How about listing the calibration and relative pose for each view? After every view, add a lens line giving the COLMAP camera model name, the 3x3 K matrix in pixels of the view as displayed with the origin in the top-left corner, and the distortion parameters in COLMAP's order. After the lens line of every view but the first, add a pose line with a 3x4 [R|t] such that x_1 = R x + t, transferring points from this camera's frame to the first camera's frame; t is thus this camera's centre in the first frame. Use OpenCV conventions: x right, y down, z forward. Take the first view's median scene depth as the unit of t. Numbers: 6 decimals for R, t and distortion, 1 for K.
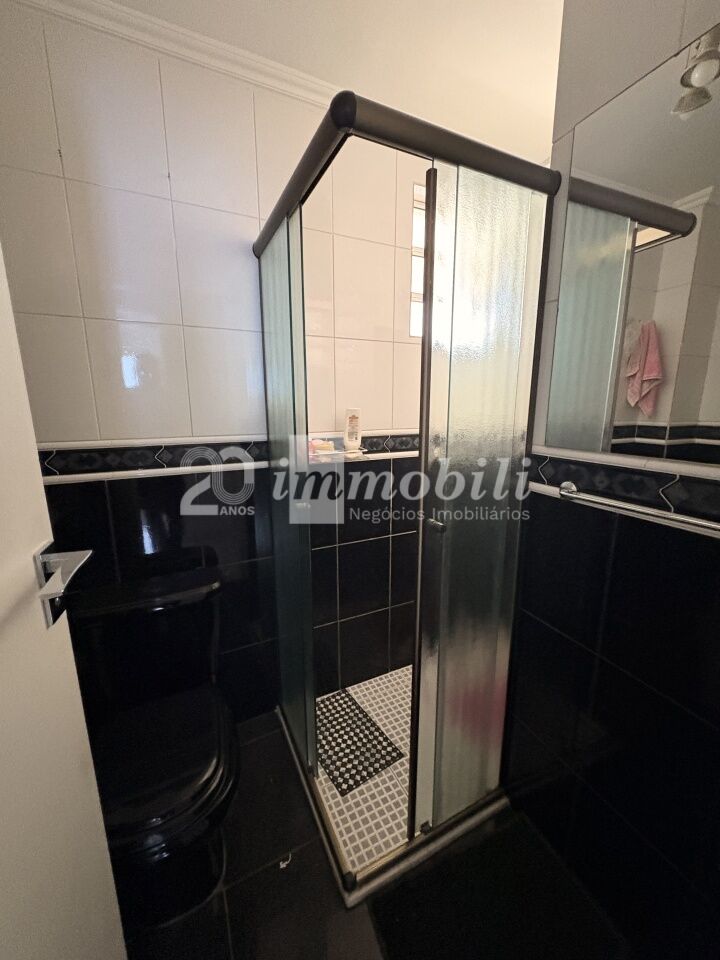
lens RADIAL K [[380.7, 0, 360.9], [0, 380.7, 481.7], [0, 0, 1]] dist [0.001155, 0.000009]
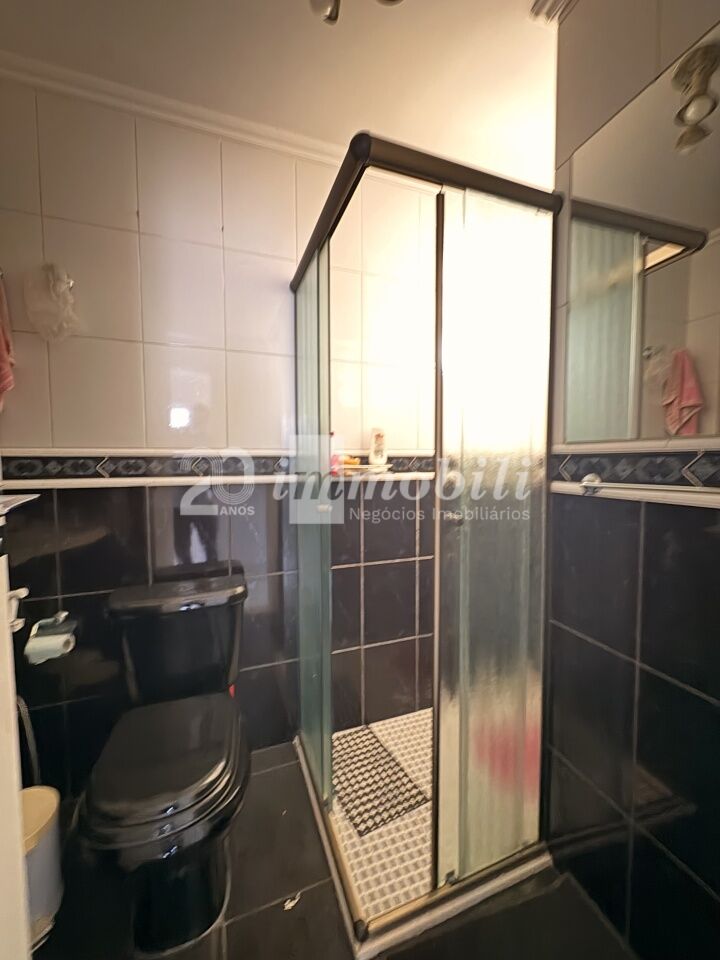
lens RADIAL K [[380.7, 0, 359.2], [0, 380.7, 479.2], [0, 0, 1]] dist [0.001155, 0.000009]
pose [[0.994899, 0.004963, -0.100754, 0.042929], [-0.019577, 0.989300, -0.144579, 0.131906], [0.098958, 0.145814, 0.984350, -0.015050]]
